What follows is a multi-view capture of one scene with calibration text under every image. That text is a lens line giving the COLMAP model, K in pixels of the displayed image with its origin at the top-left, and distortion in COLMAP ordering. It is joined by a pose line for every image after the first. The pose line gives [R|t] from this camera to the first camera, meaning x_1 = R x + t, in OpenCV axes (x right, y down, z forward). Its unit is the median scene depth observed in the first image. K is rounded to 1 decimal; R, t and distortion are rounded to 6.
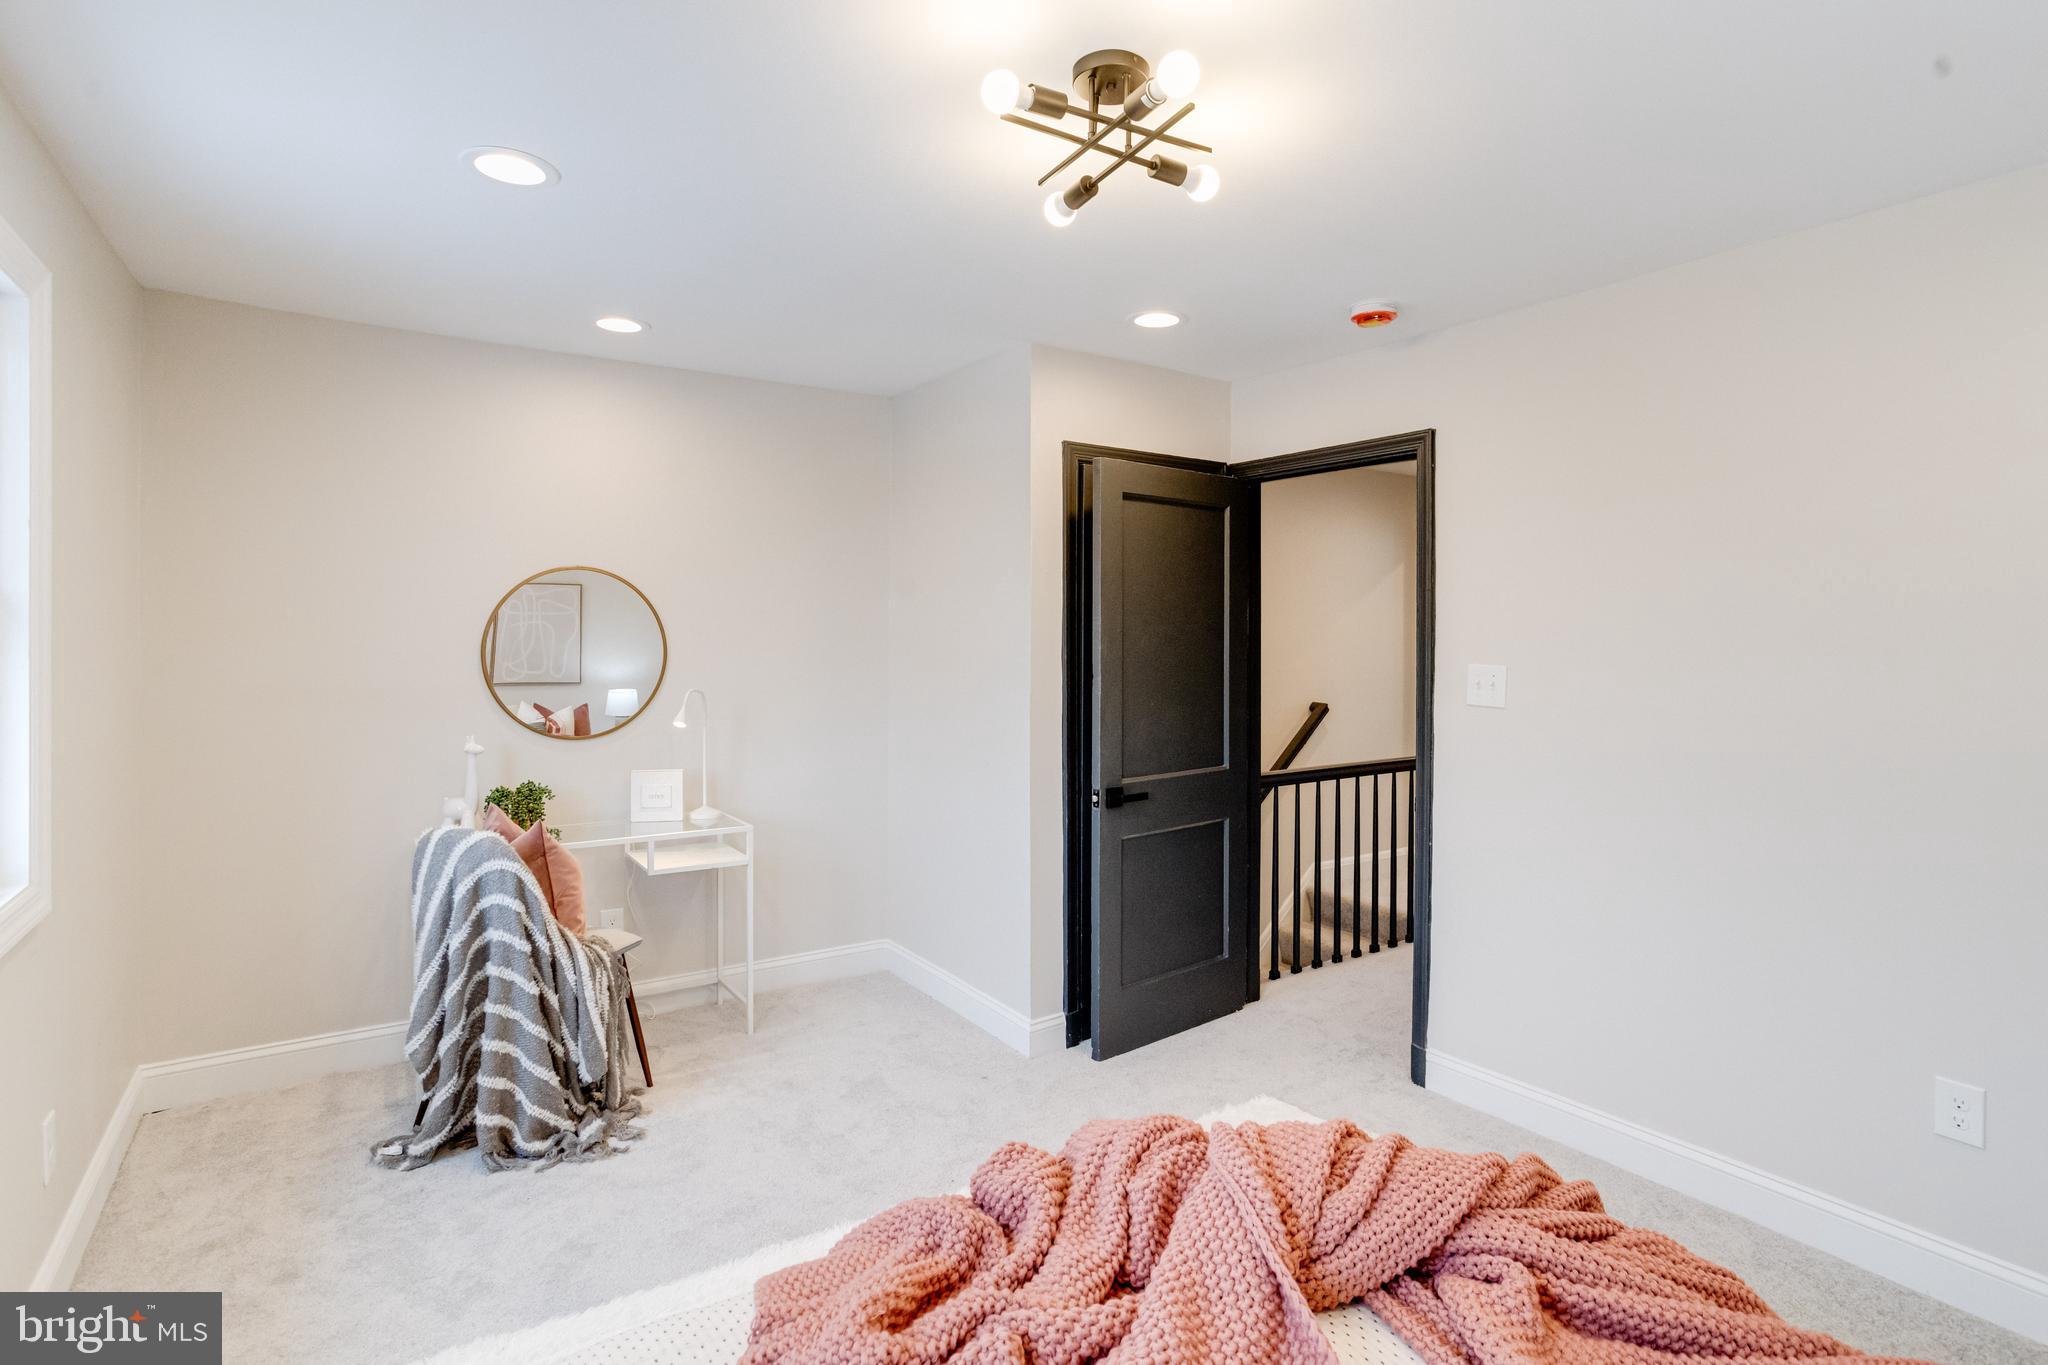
lens RADIAL K [[989.7, 0, 1028.7], [0, 989.7, 663.8], [0, 0, 1]] dist [0.014393, 0.000137]
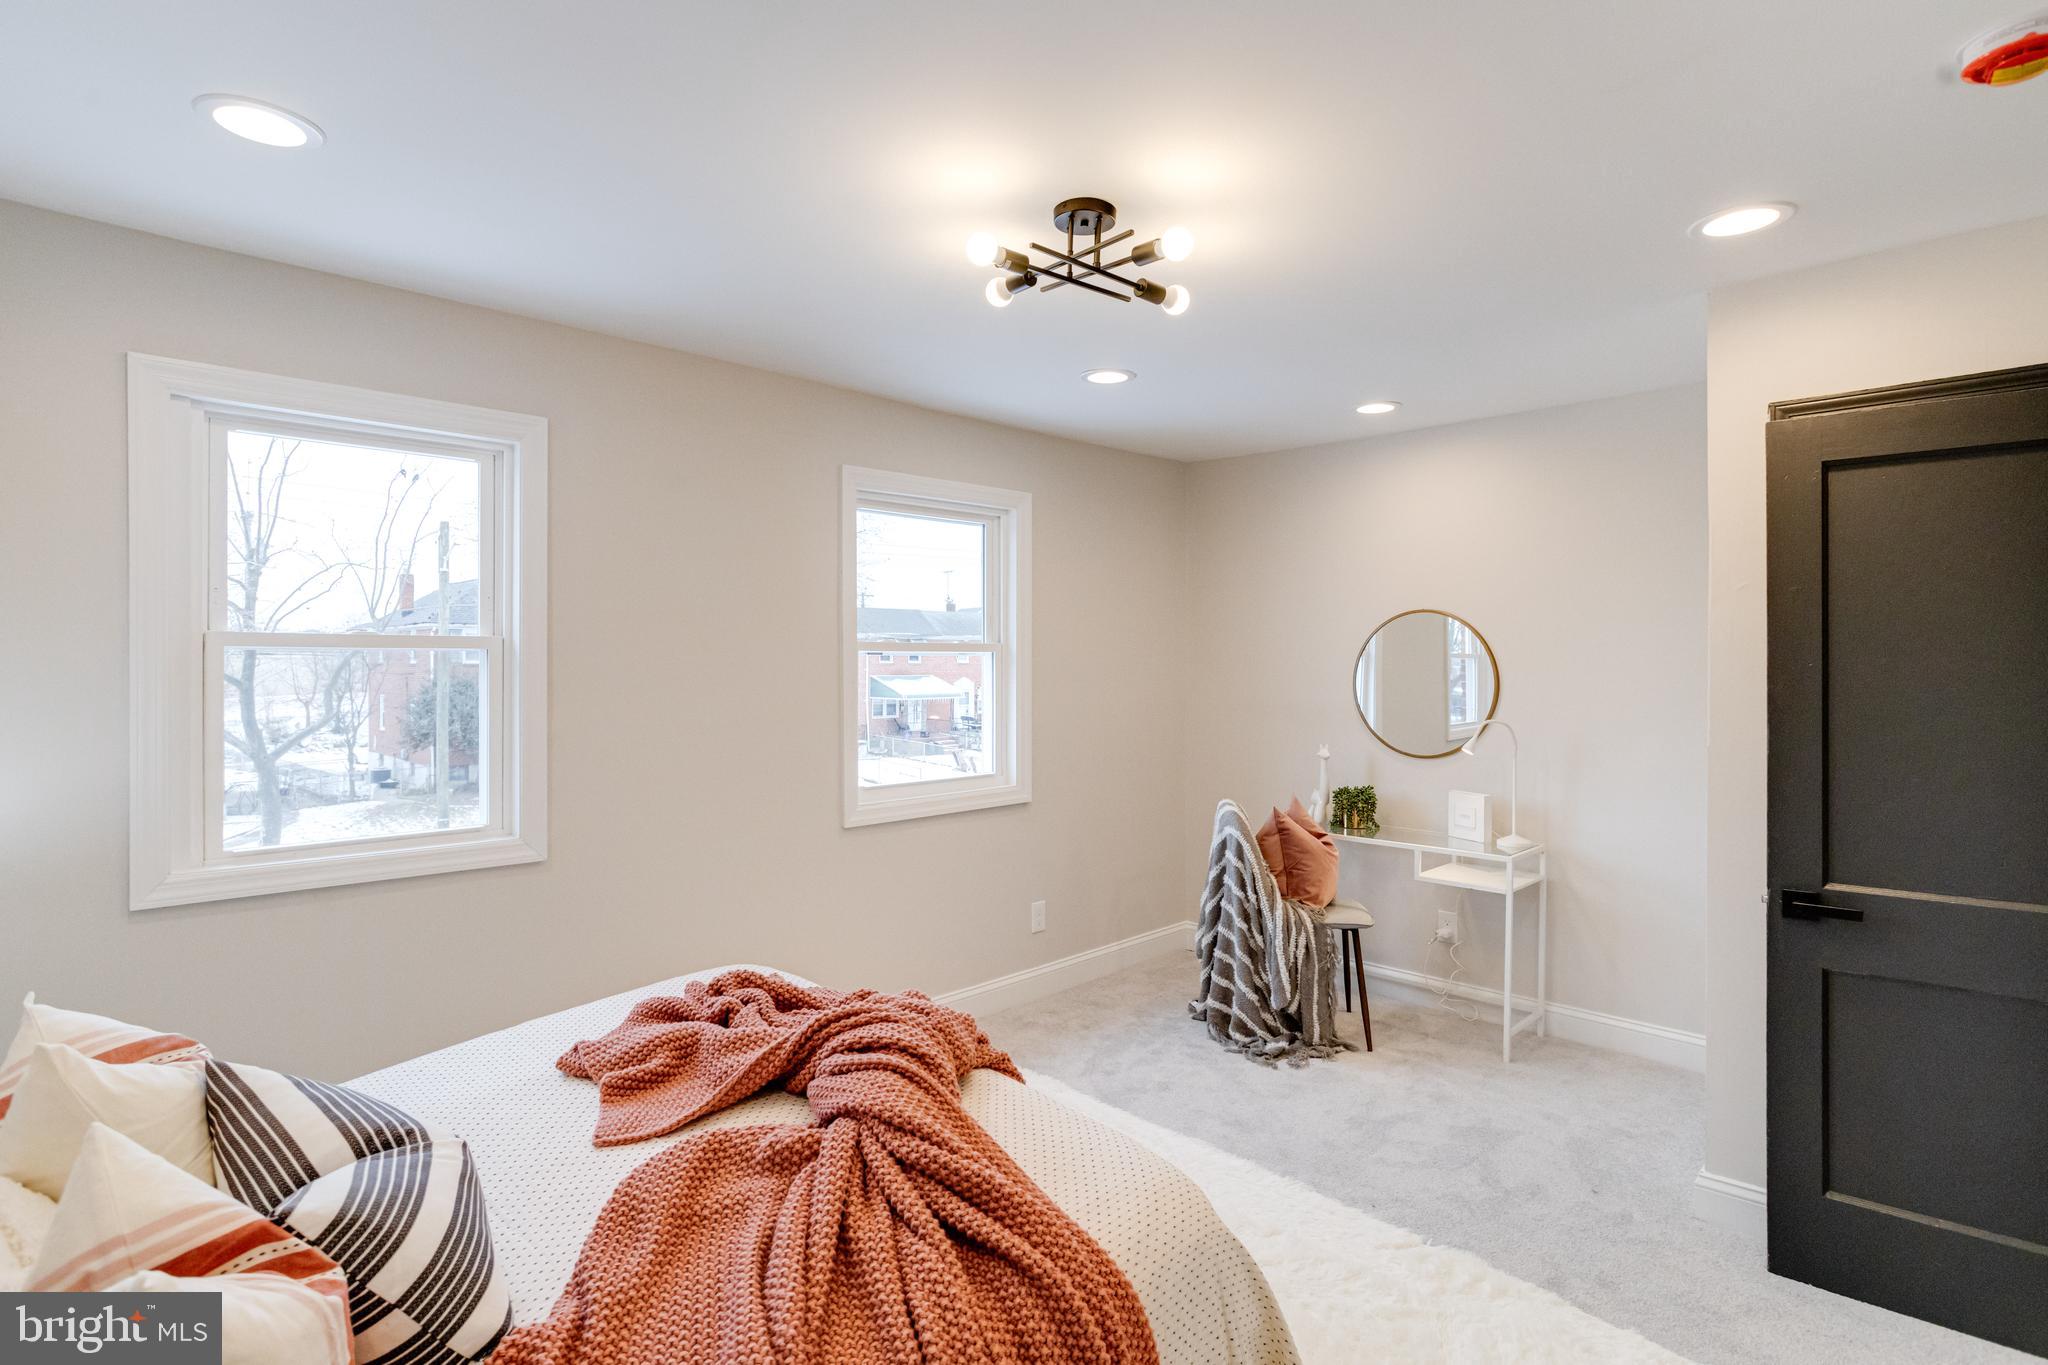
lens RADIAL K [[989.7, 0, 1028.7], [0, 989.7, 663.8], [0, 0, 1]] dist [0.014393, 0.000137]
pose [[0.239064, -0.000438, -0.971004, 0.737033], [-0.011060, 0.999934, -0.003174, -0.031945], [0.970941, 0.011499, 0.239043, 0.344317]]
